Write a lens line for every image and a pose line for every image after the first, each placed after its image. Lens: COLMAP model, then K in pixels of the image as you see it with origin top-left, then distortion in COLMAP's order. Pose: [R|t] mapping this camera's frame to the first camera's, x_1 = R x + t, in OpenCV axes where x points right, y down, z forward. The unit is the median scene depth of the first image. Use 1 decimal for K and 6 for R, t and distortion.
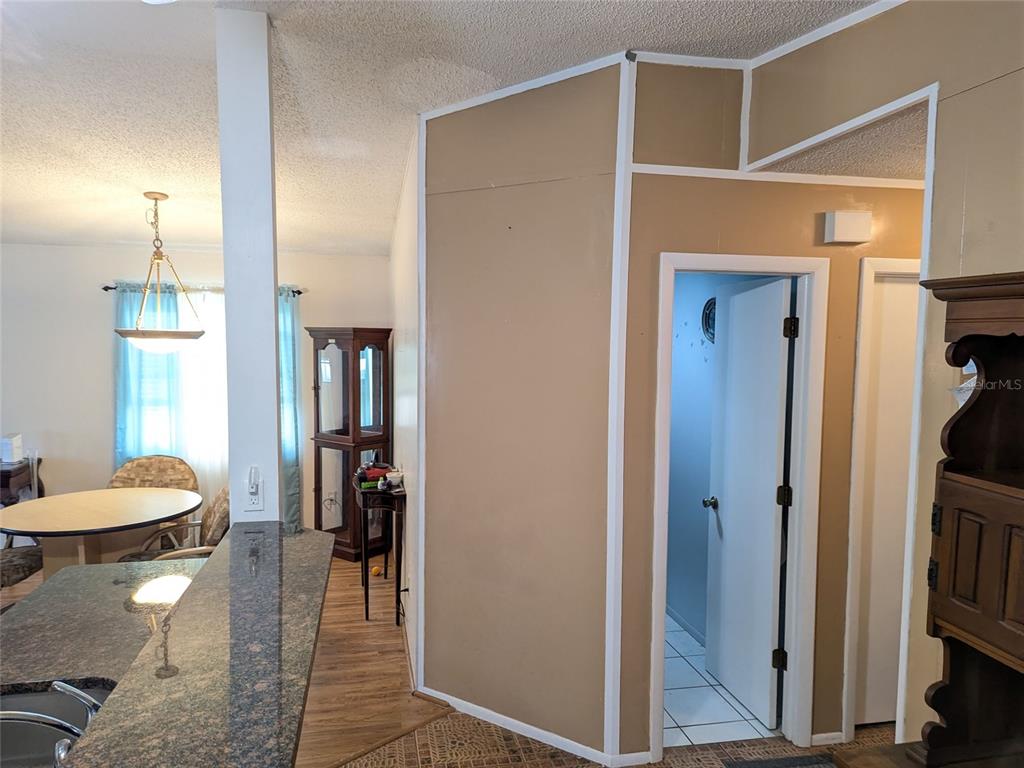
lens RADIAL K [[722.1, 0, 508.7], [0, 722.1, 390.4], [0, 0, 1]] dist [0.060127, -0.045951]
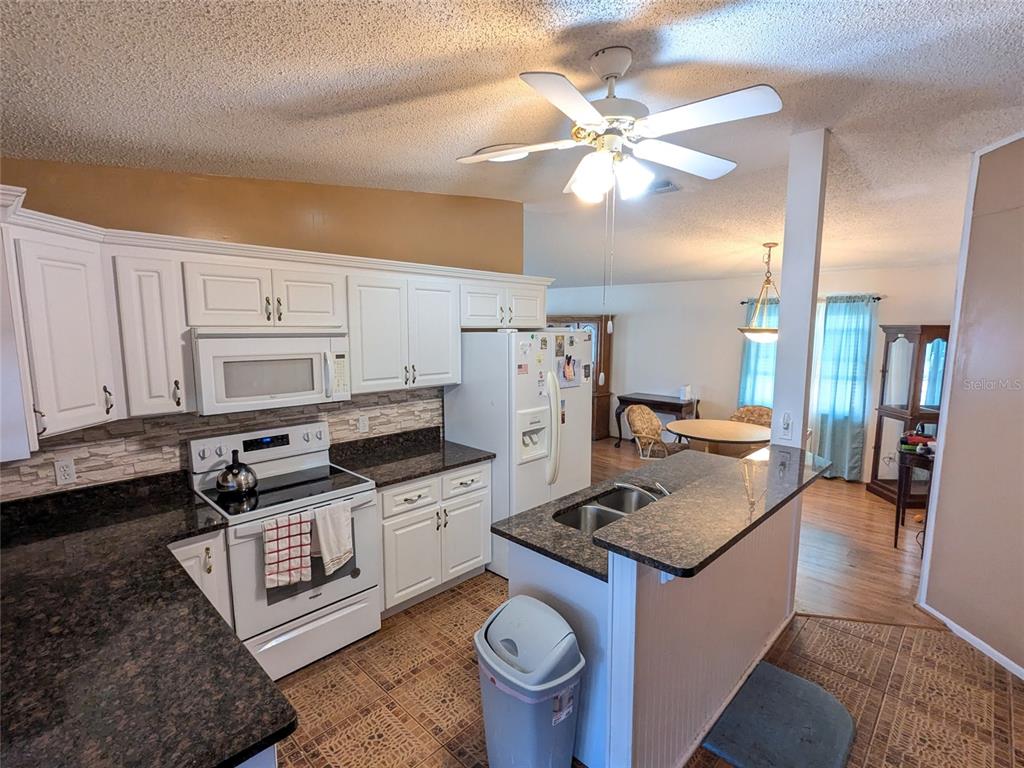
lens RADIAL K [[499.4, 0, 512.0], [0, 499.4, 384.0], [0, 0, 1]] dist [0.002597, 0.000269]
pose [[0.565209, 0.088796, -0.820155, 0.115227], [-0.062212, 0.995947, 0.064955, 0.003239], [0.822599, 0.014310, 0.568442, -0.082088]]
